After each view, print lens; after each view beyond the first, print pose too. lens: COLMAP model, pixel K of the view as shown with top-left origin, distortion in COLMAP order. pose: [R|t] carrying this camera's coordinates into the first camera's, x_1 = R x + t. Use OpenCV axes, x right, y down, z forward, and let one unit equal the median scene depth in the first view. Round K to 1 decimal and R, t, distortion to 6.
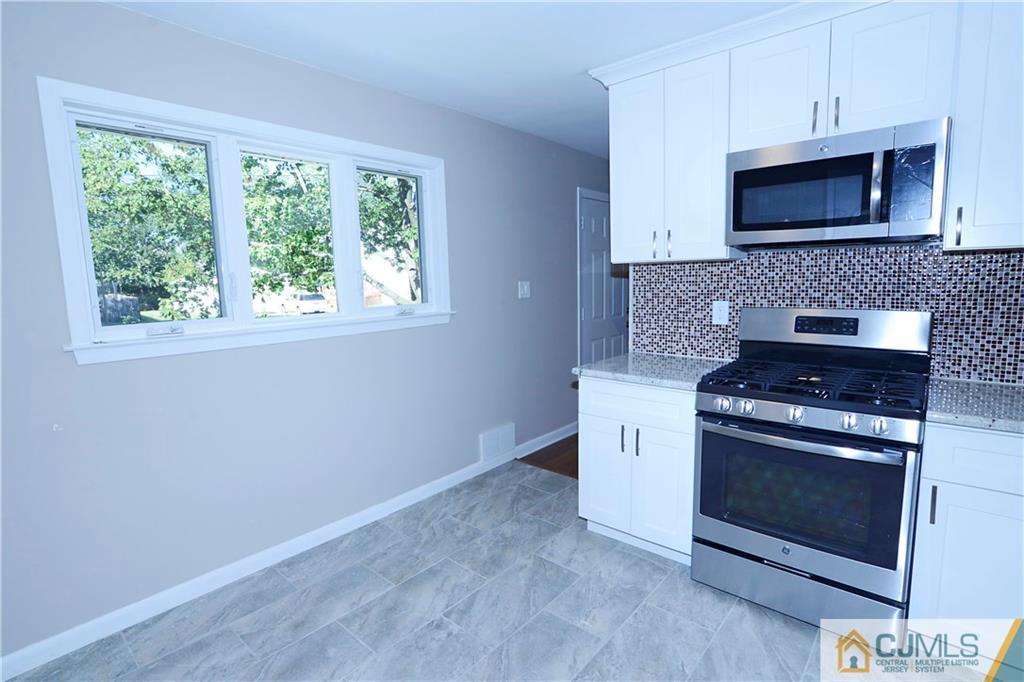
lens RADIAL K [[499.6, 0, 508.3], [0, 499.6, 336.6], [0, 0, 1]] dist [-0.018948, 0.001321]
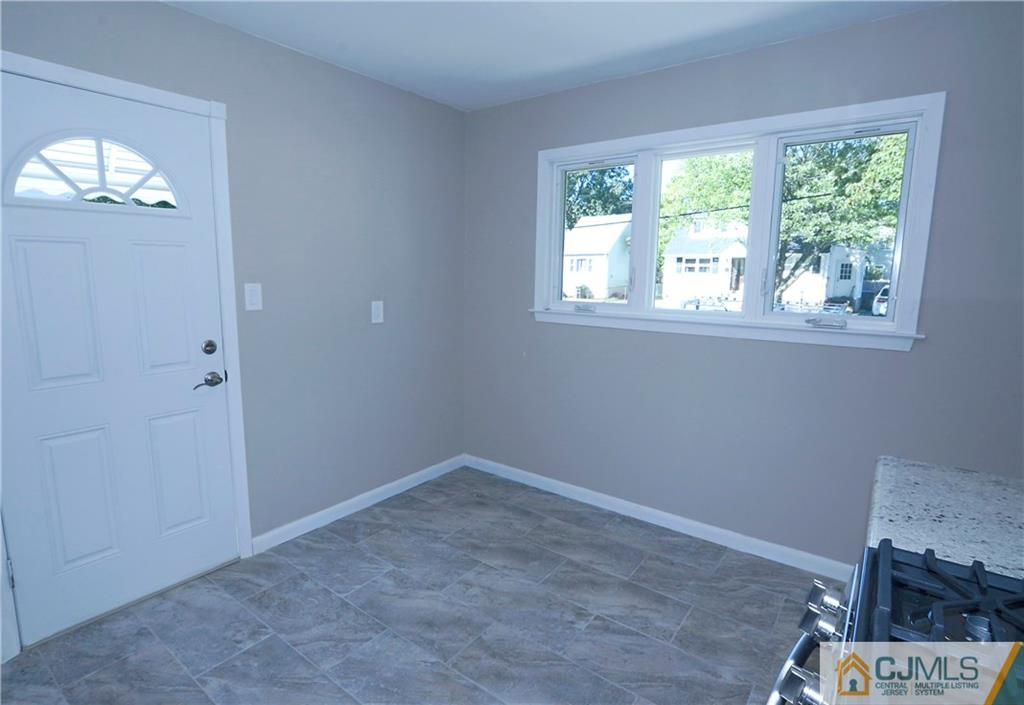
lens RADIAL K [[534.0, 0, 504.8], [0, 534.0, 353.6], [0, 0, 1]] dist [-0.001711, -0.000197]
pose [[0.071608, 0.177275, -0.981553, 0.737320], [-0.133621, 0.976914, 0.166689, -0.098567], [0.988442, 0.119220, 0.093643, 0.587447]]
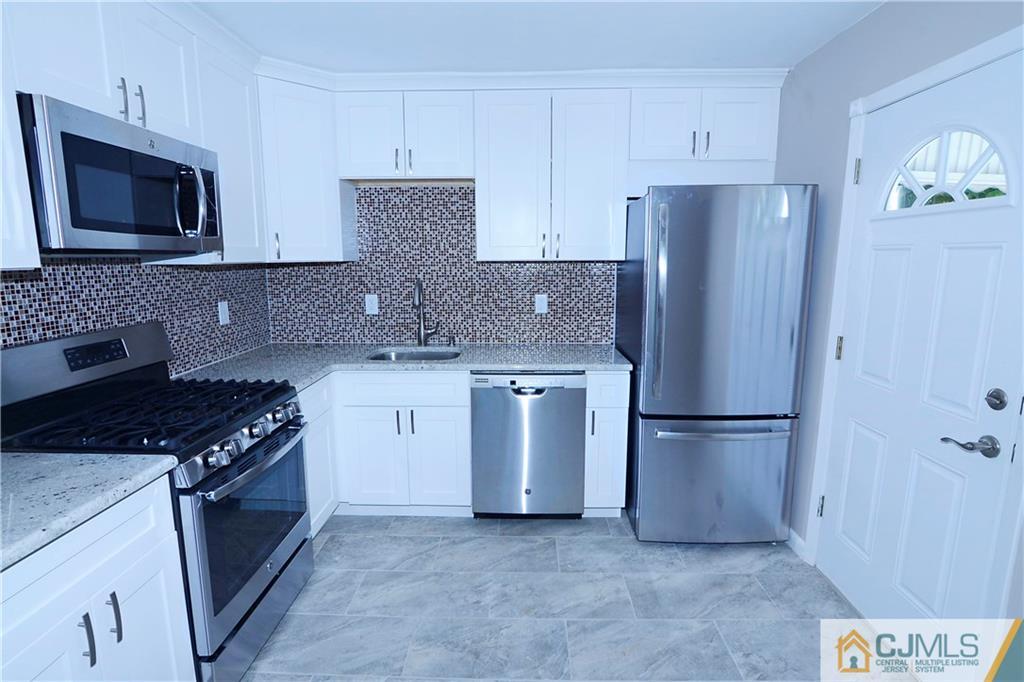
lens RADIAL K [[499.6, 0, 510.8], [0, 499.6, 338.7], [0, 0, 1]] dist [-0.018948, 0.001321]
pose [[-0.634536, -0.100372, 0.766348, -0.382653], [0.111453, 0.969286, 0.219234, -0.143419], [-0.764815, 0.224524, -0.603860, 0.950179]]
